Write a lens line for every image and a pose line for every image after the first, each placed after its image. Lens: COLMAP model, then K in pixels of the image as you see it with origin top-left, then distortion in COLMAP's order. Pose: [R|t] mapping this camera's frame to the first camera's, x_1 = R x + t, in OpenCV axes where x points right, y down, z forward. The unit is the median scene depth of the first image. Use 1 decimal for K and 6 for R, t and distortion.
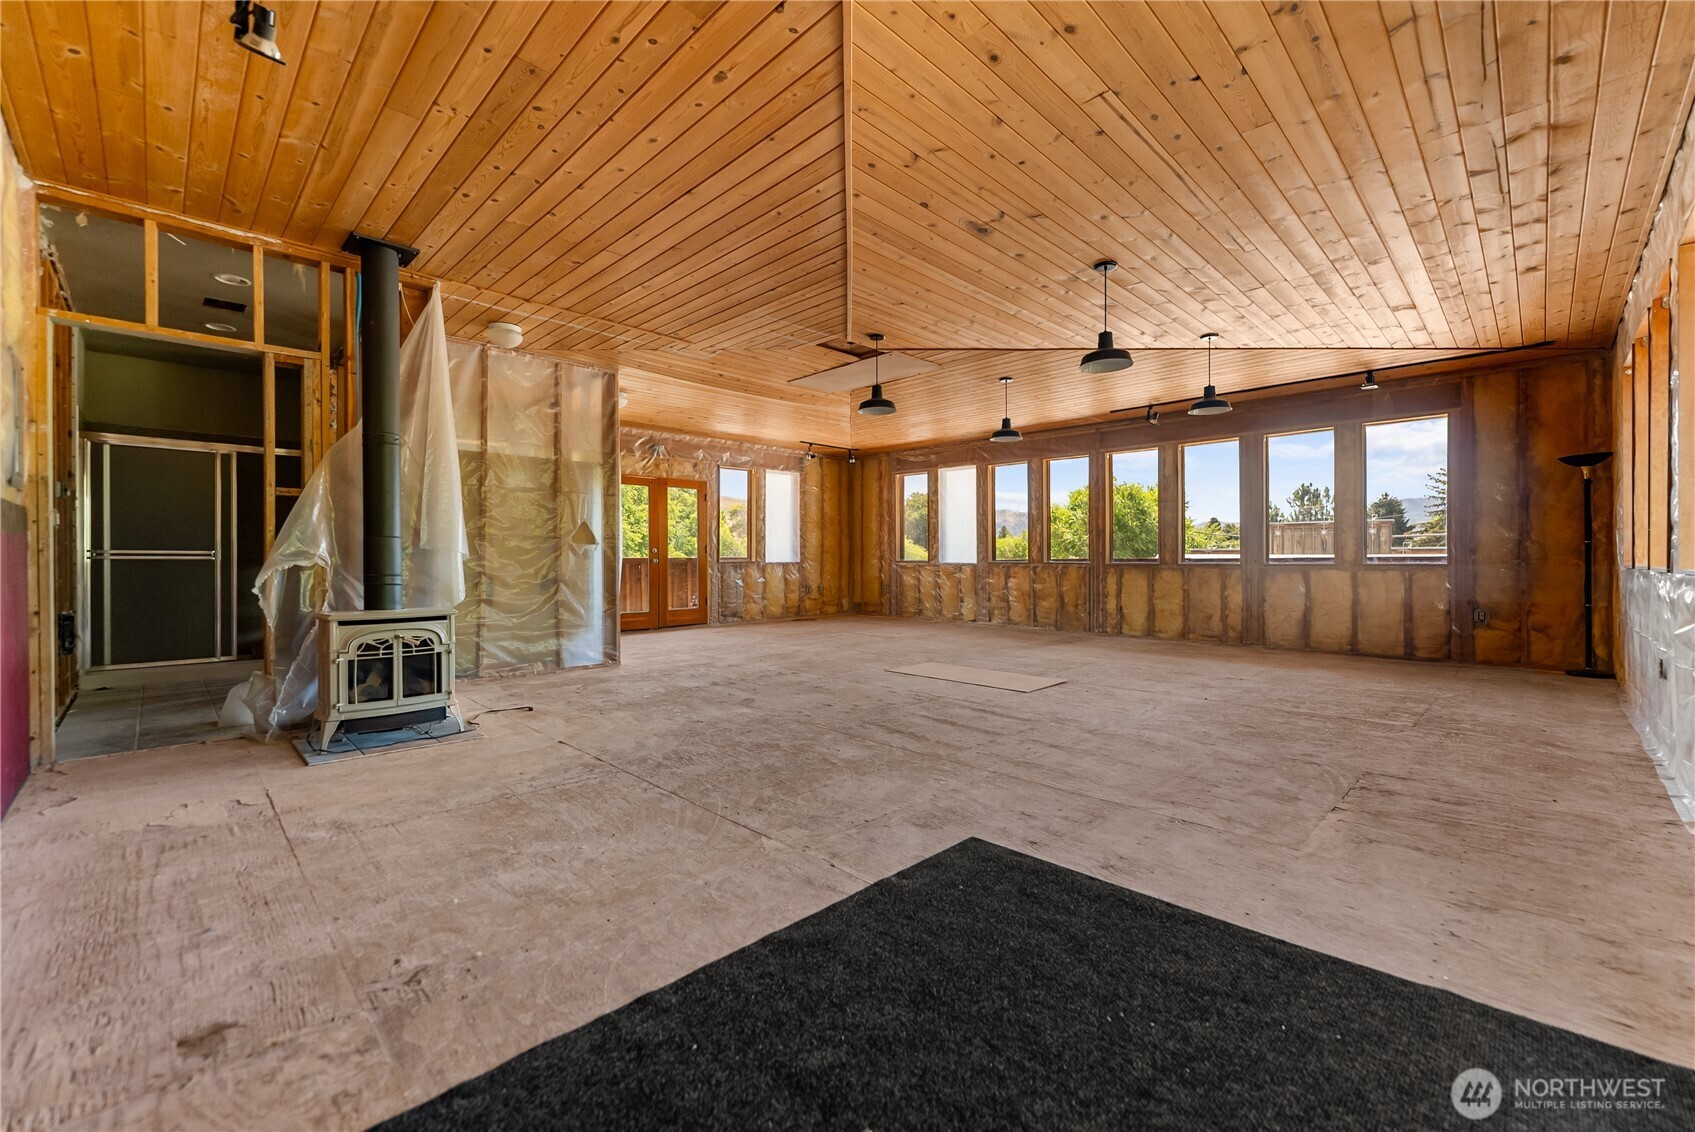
lens RADIAL K [[690.1, 0, 846.1], [0, 690.1, 552.7], [0, 0, 1]] dist [-0.001599, -0.000161]
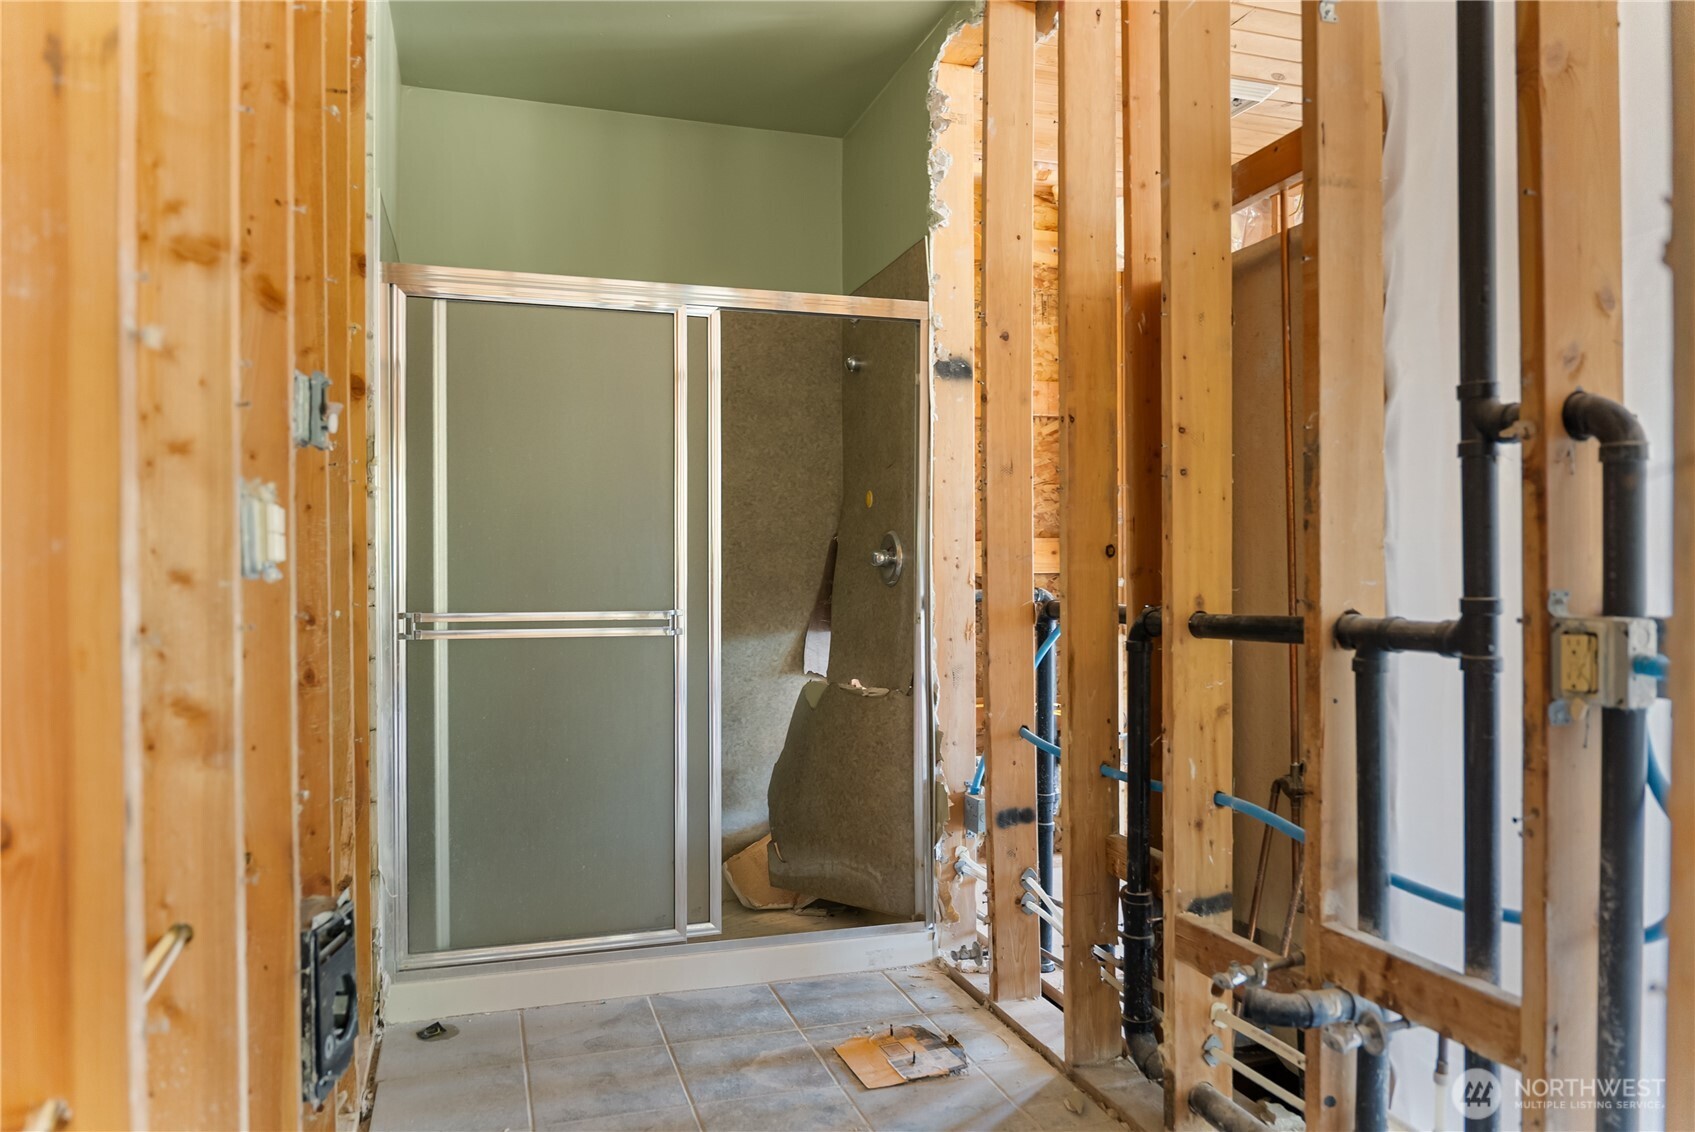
lens RADIAL K [[1165.4, 0, 847.5], [0, 1165.4, 566.0], [0, 0, 1]] dist [-0.009342, -0.005532]
pose [[0.884677, 0.000873, -0.466203, -0.381332], [0.000396, 0.999996, 0.002624, -0.016766], [0.466204, -0.002506, 0.884674, 0.355489]]
